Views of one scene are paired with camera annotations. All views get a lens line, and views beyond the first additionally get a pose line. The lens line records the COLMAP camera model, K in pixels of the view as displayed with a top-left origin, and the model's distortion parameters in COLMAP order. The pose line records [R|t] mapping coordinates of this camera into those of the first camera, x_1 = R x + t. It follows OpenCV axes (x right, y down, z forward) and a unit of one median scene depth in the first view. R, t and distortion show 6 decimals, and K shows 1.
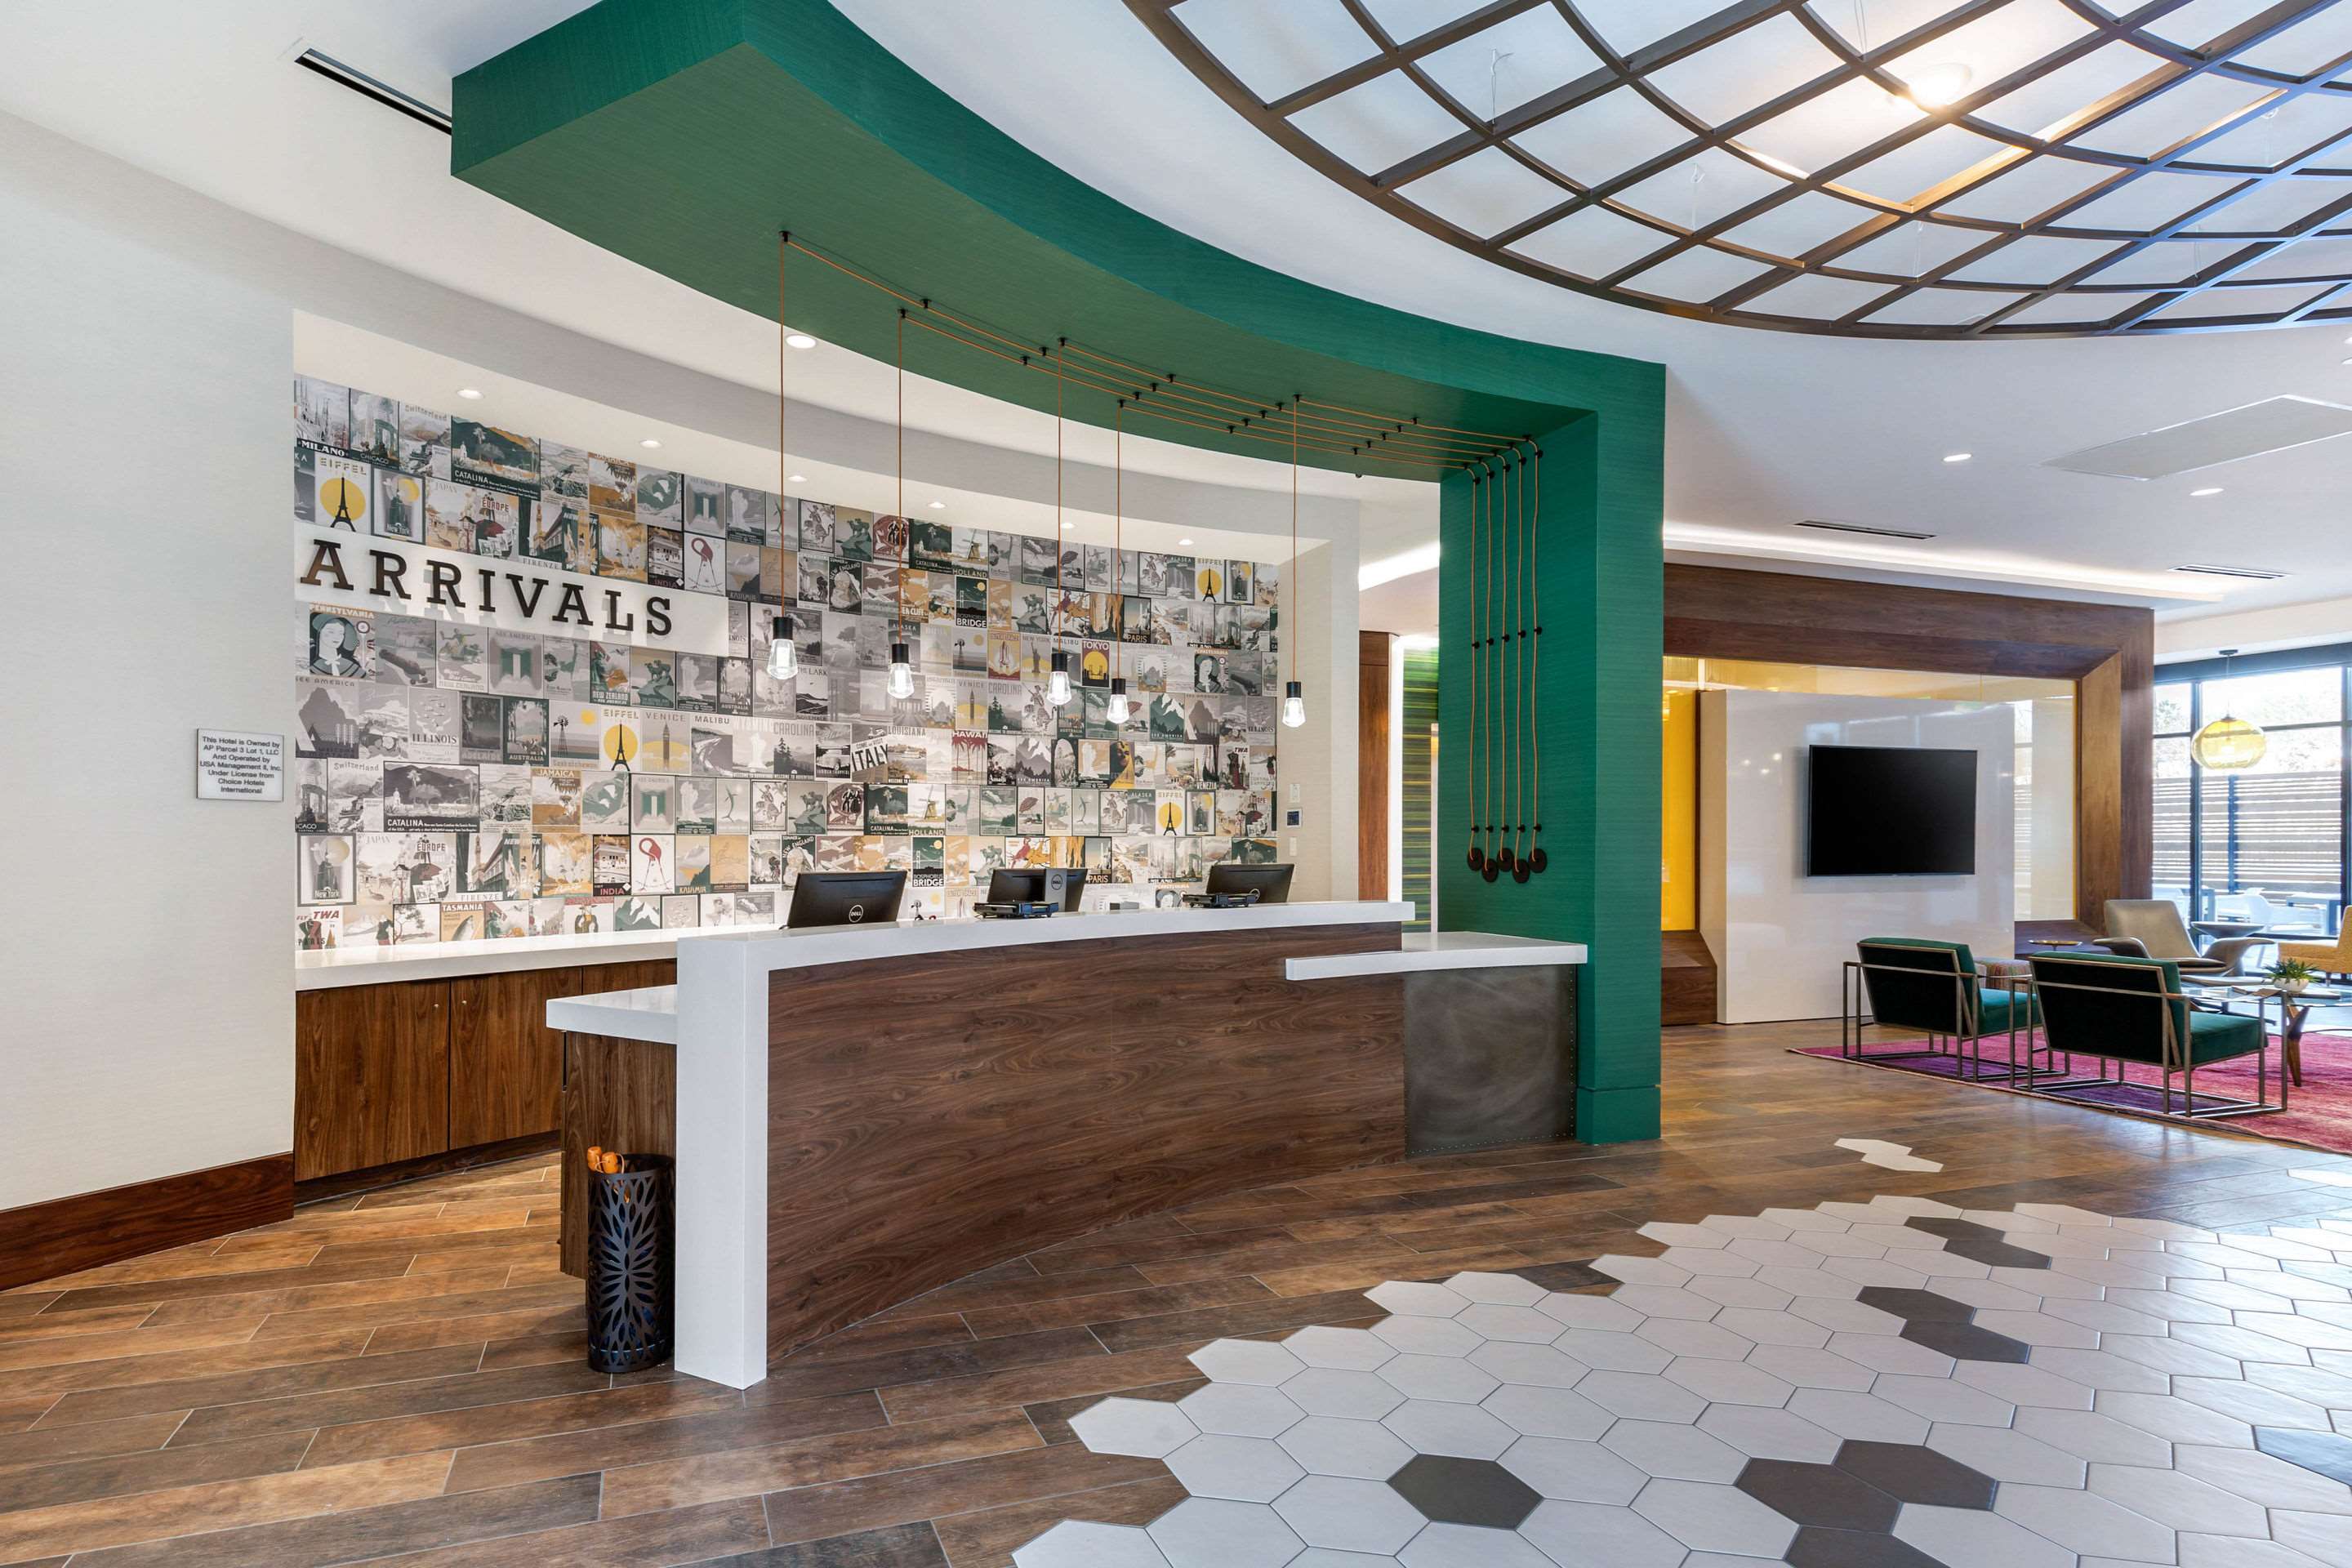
lens RADIAL K [[1219.3, 0, 1112.2], [0, 1219.3, 852.7], [0, 0, 1]] dist [-0.000735, -0.000524]
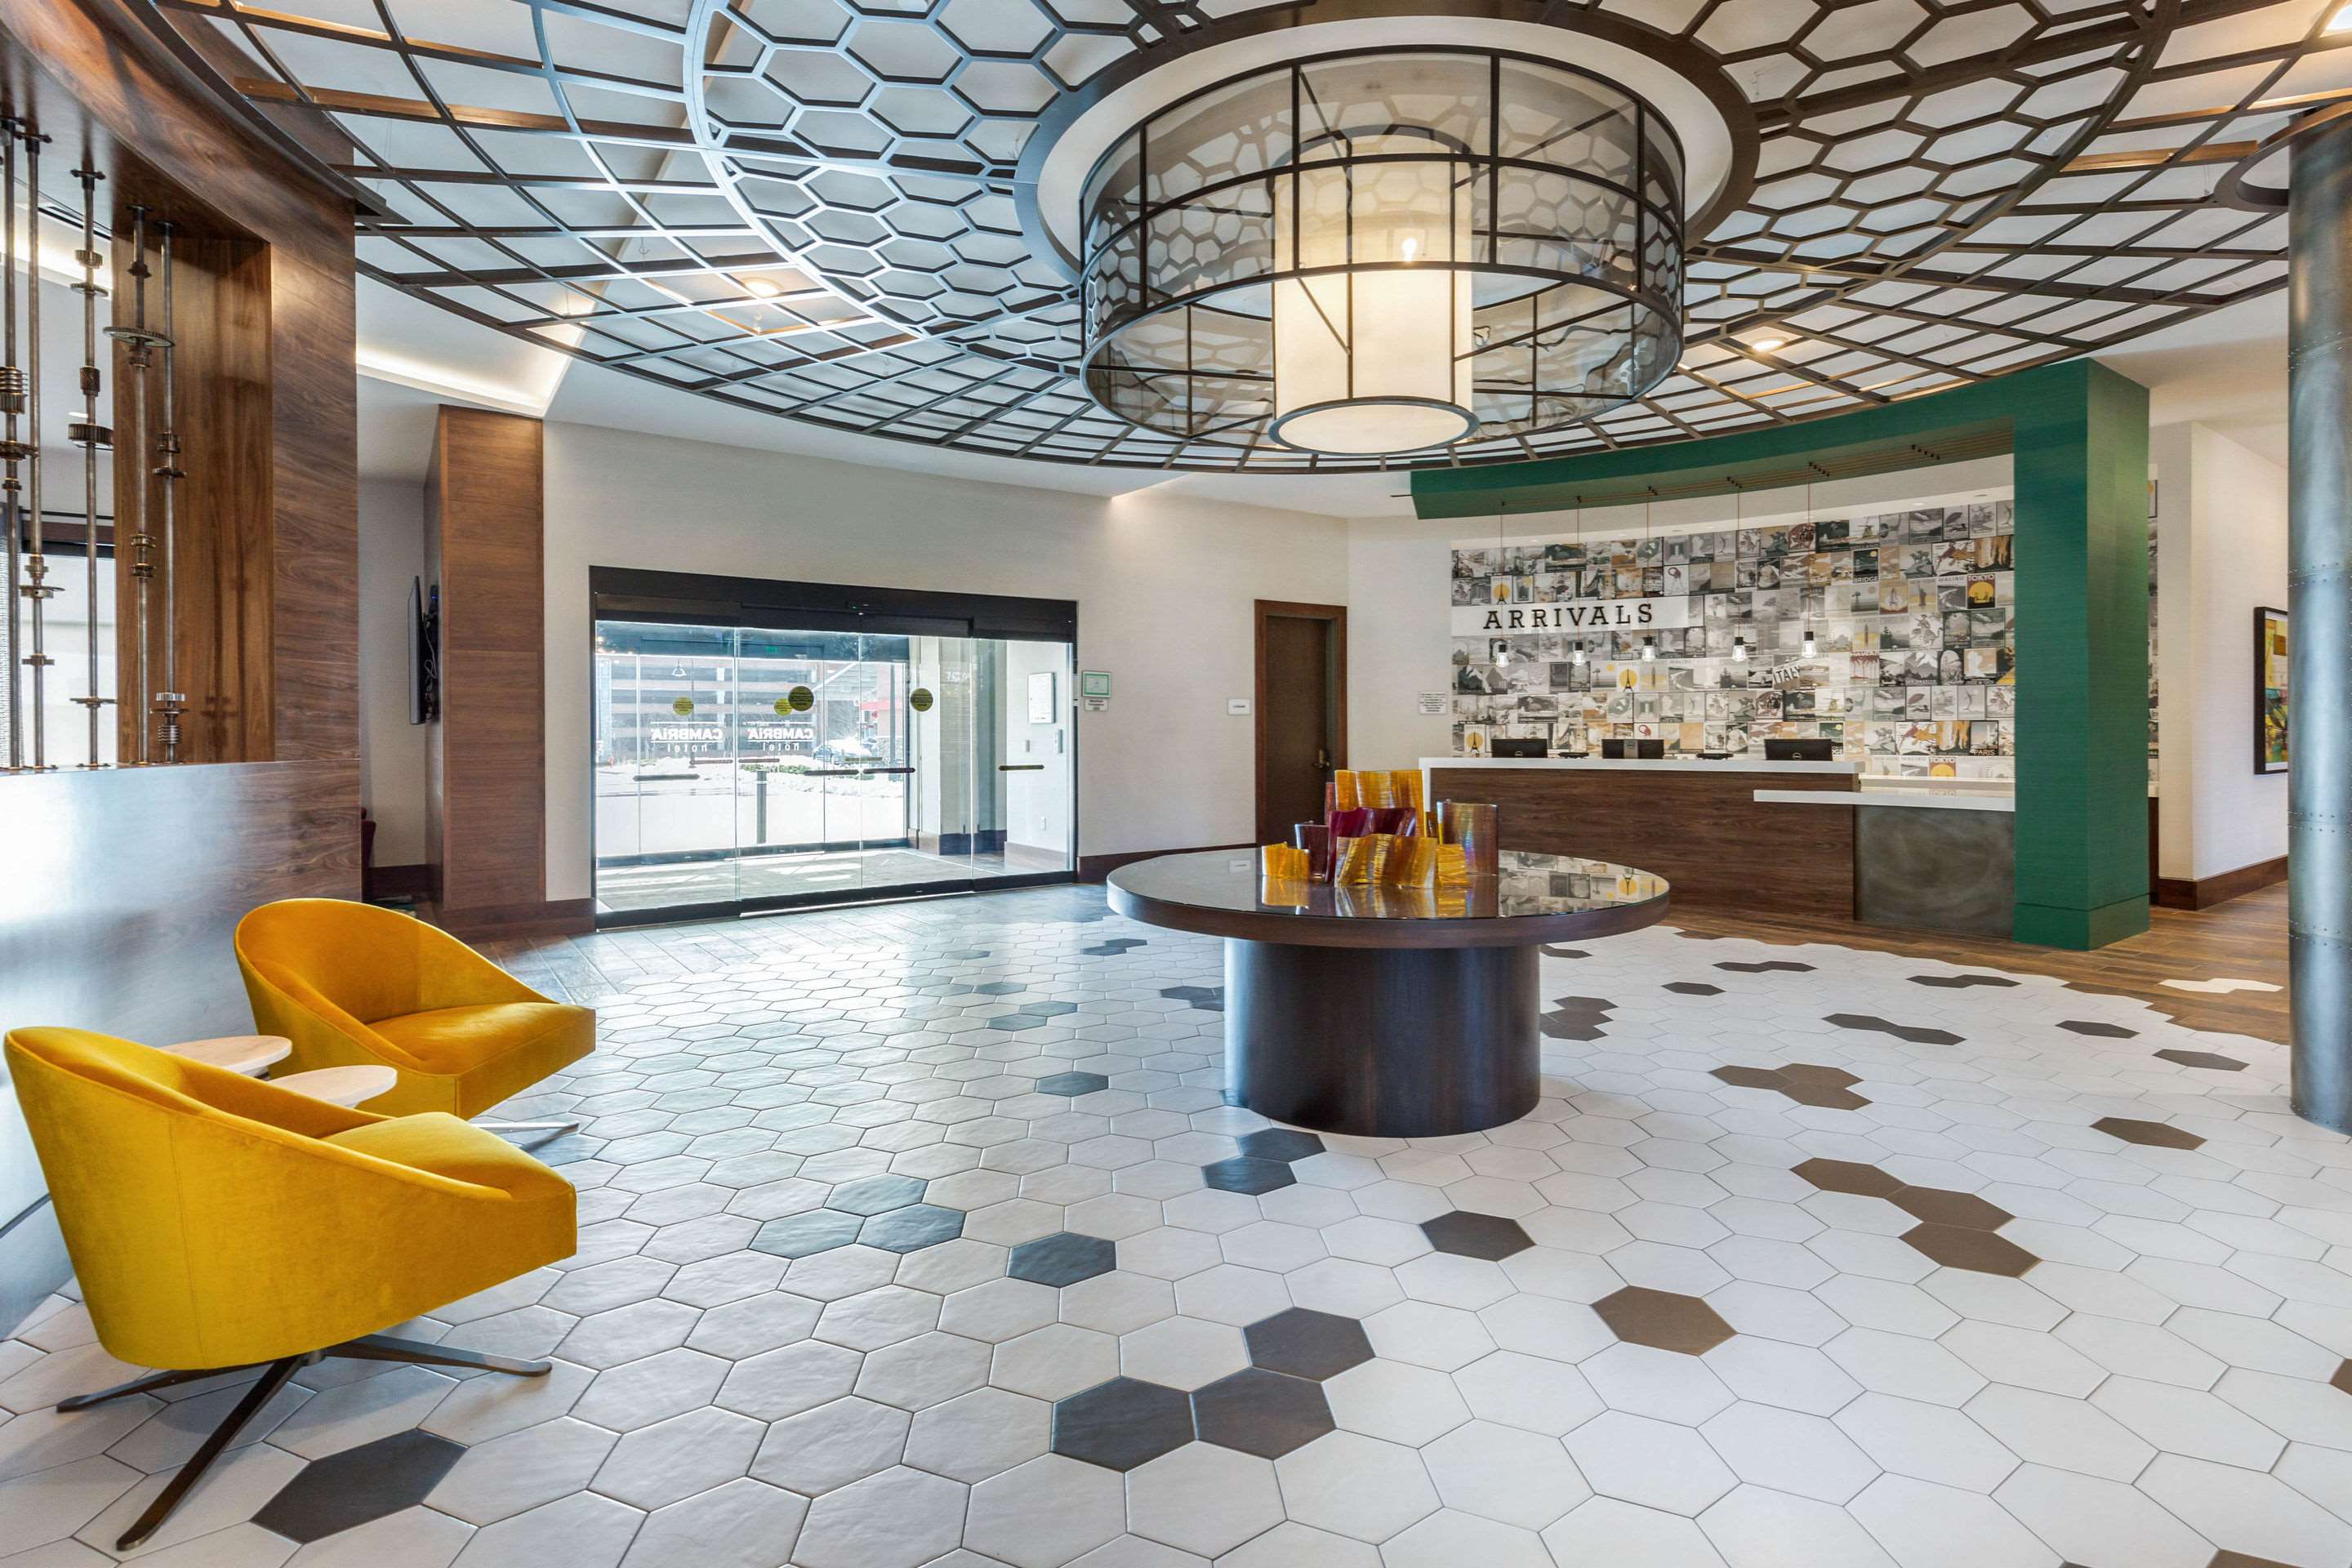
lens RADIAL K [[1090.0, 0, 1158.4], [0, 1090.0, 733.3], [0, 0, 1]] dist [0.009043, 0.001378]
pose [[0.256275, 0.001376, -0.966603, 1.091653], [-0.002148, 0.999997, 0.000854, 0.001877], [0.966602, 0.001857, 0.256277, -0.212849]]
